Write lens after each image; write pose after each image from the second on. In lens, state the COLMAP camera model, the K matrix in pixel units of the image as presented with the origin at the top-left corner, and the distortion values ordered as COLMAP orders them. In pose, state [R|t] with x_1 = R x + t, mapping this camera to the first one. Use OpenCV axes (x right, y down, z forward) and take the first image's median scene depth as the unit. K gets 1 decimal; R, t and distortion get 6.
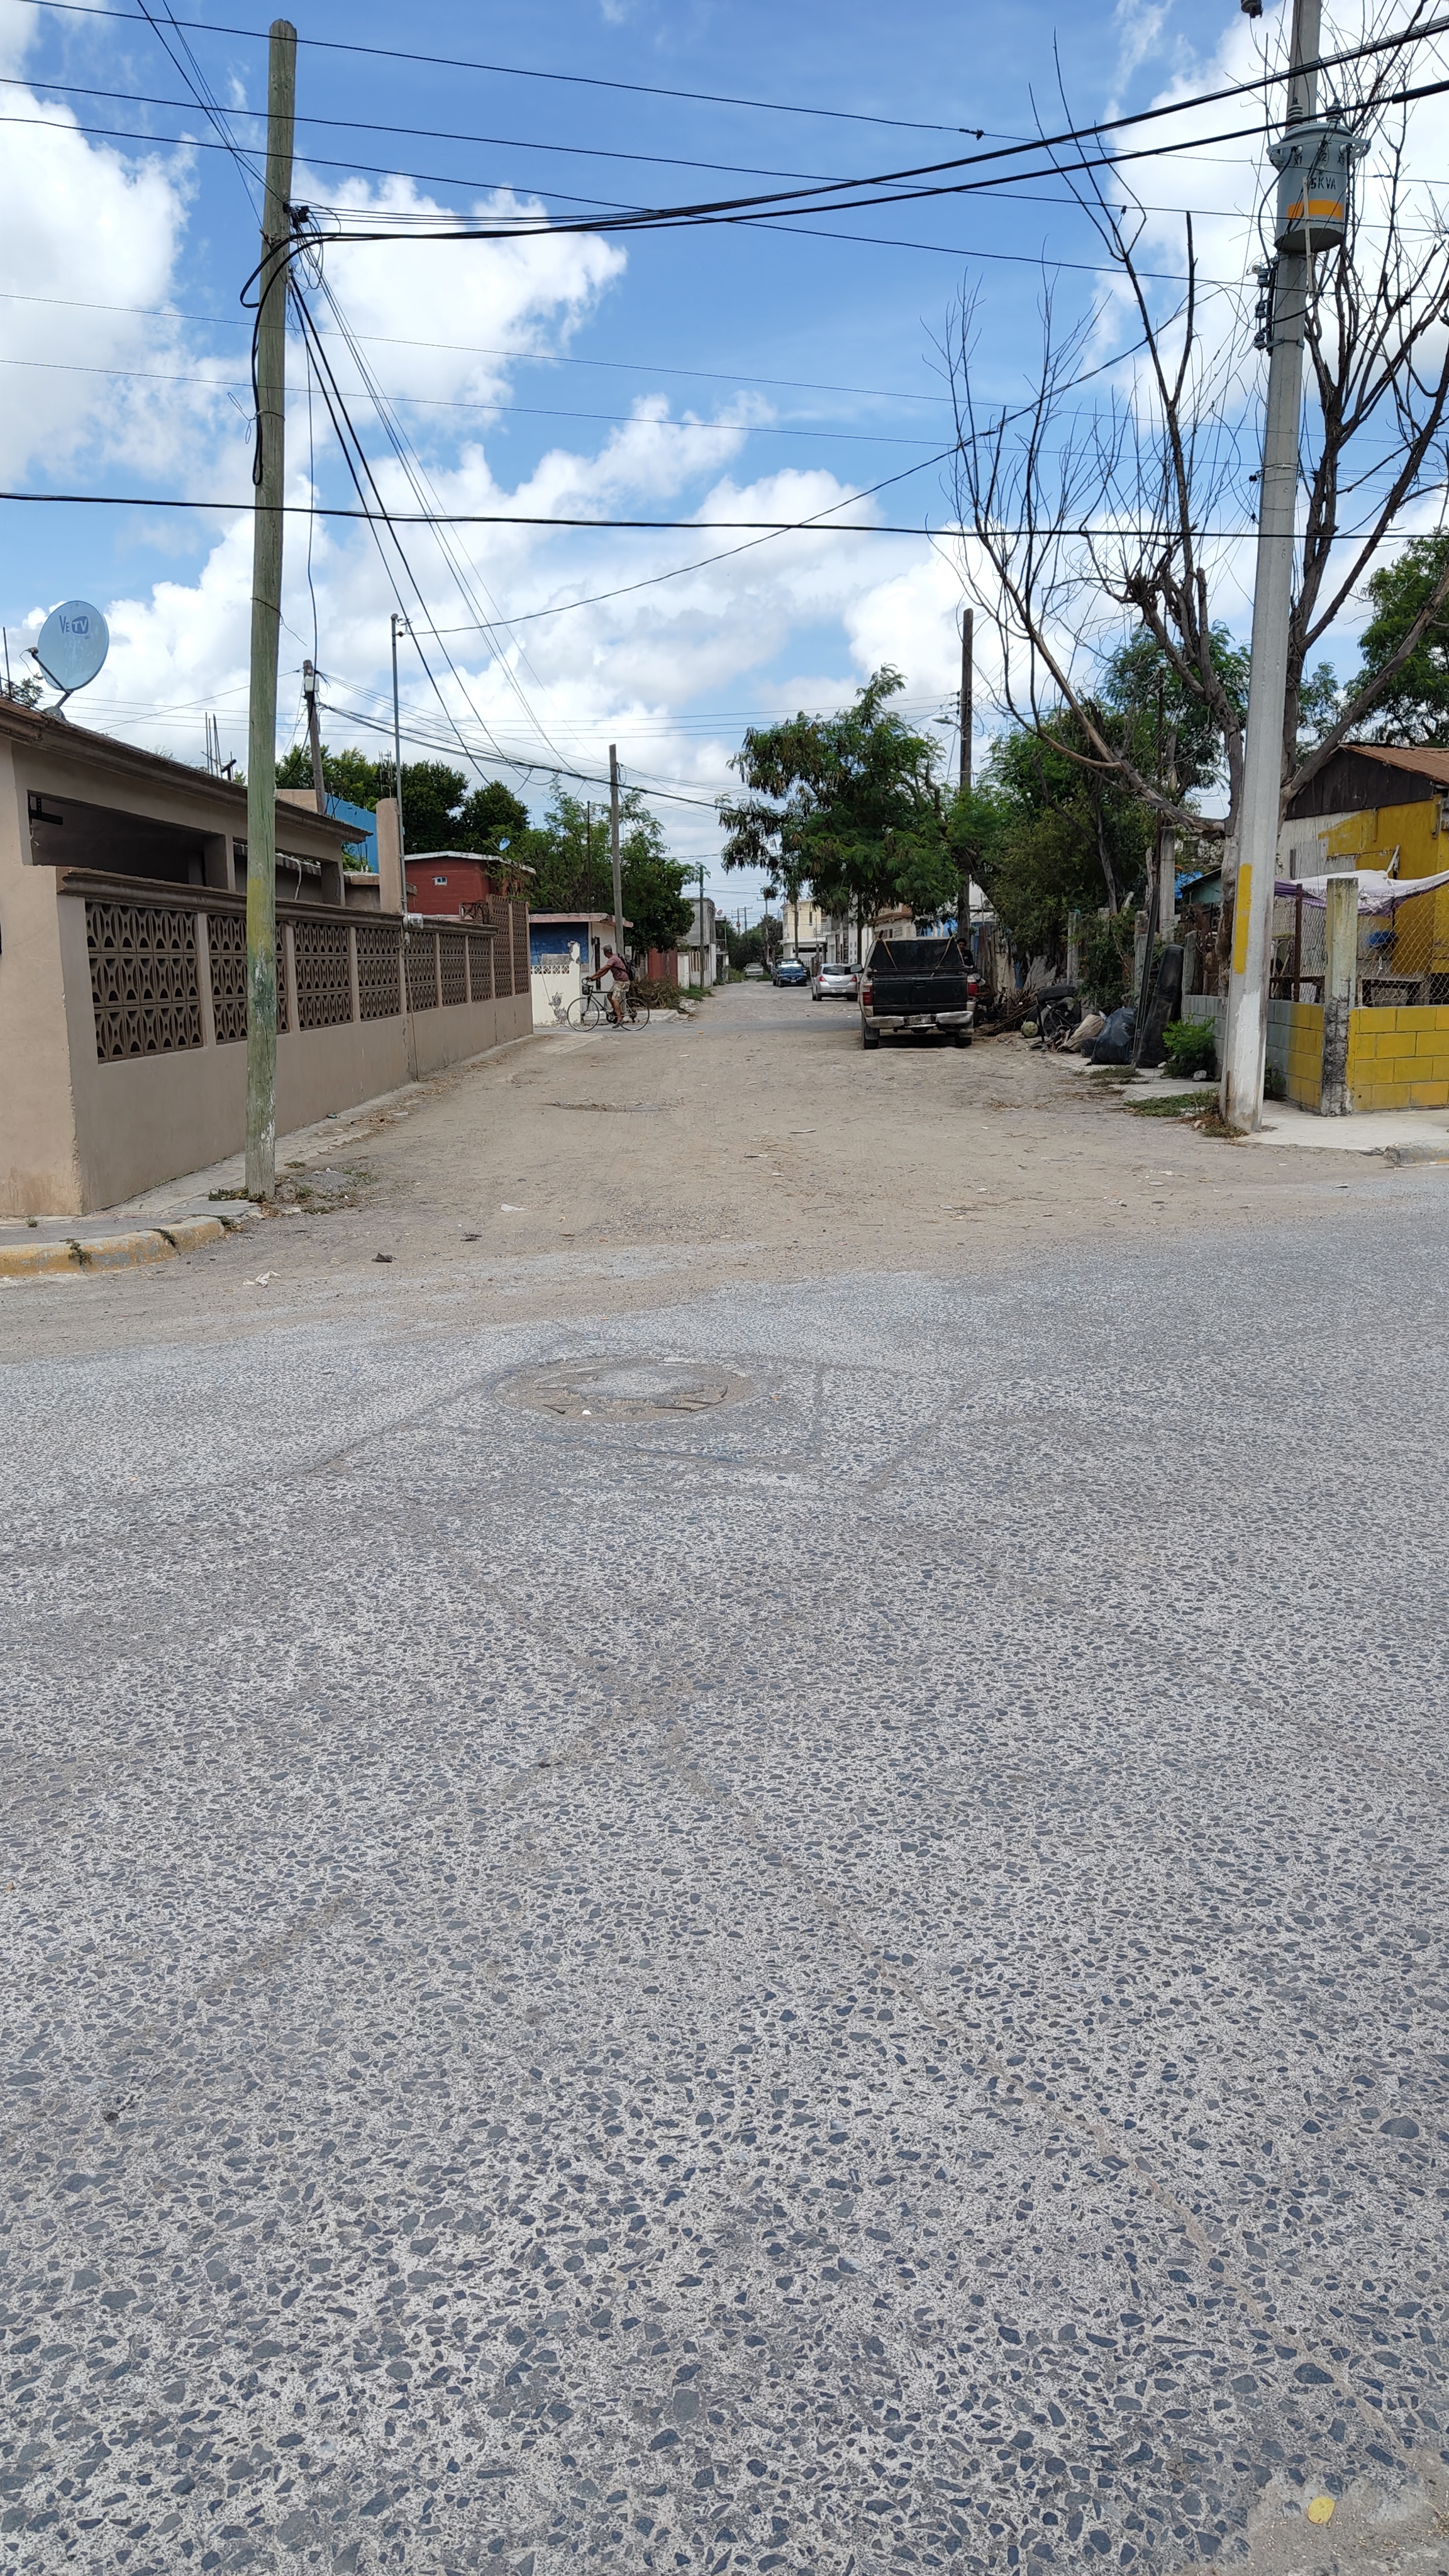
lens RADIAL K [[1882.5, 0, 724.5], [0, 1882.5, 1288.0], [0, 0, 1]] dist [0.044985, -0.050405]
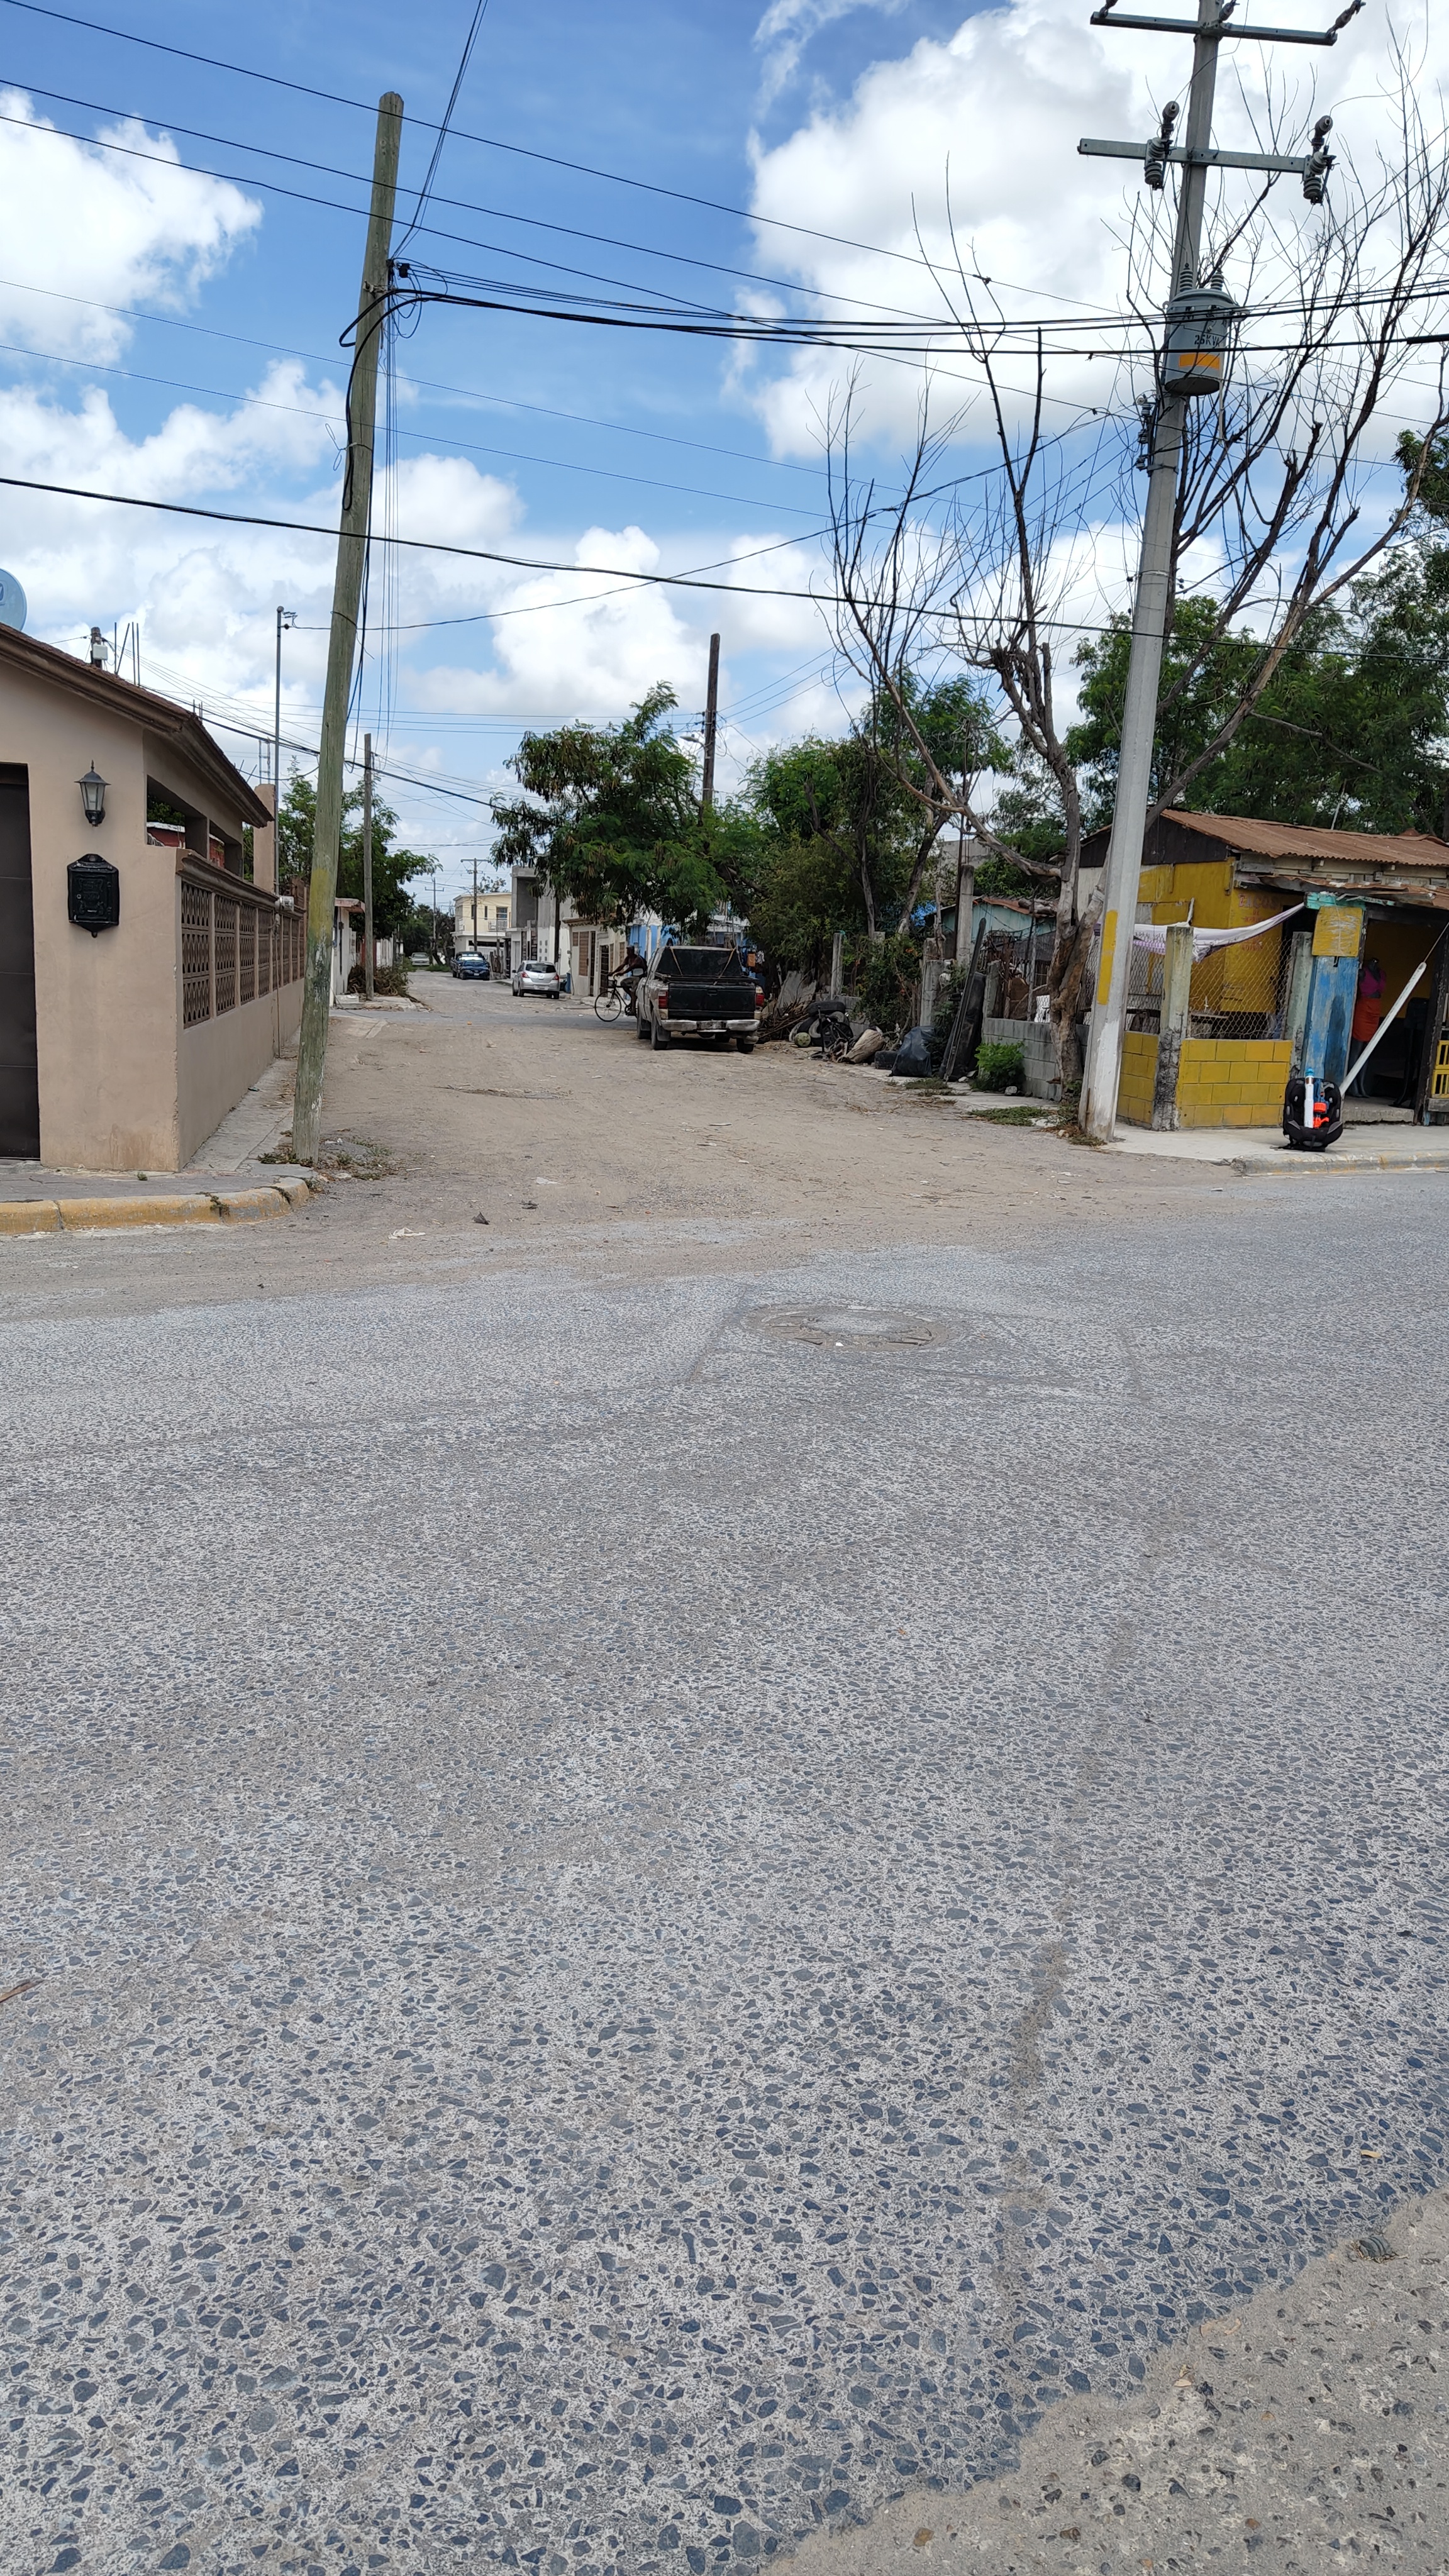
lens RADIAL K [[1882.5, 0, 724.5], [0, 1882.5, 1288.0], [0, 0, 1]] dist [0.044985, -0.050405]
pose [[0.980386, 0.027325, 0.195183, -0.167893], [-0.027527, 0.999620, -0.001679, 0.014579], [-0.195155, -0.003727, 0.980765, -0.082813]]
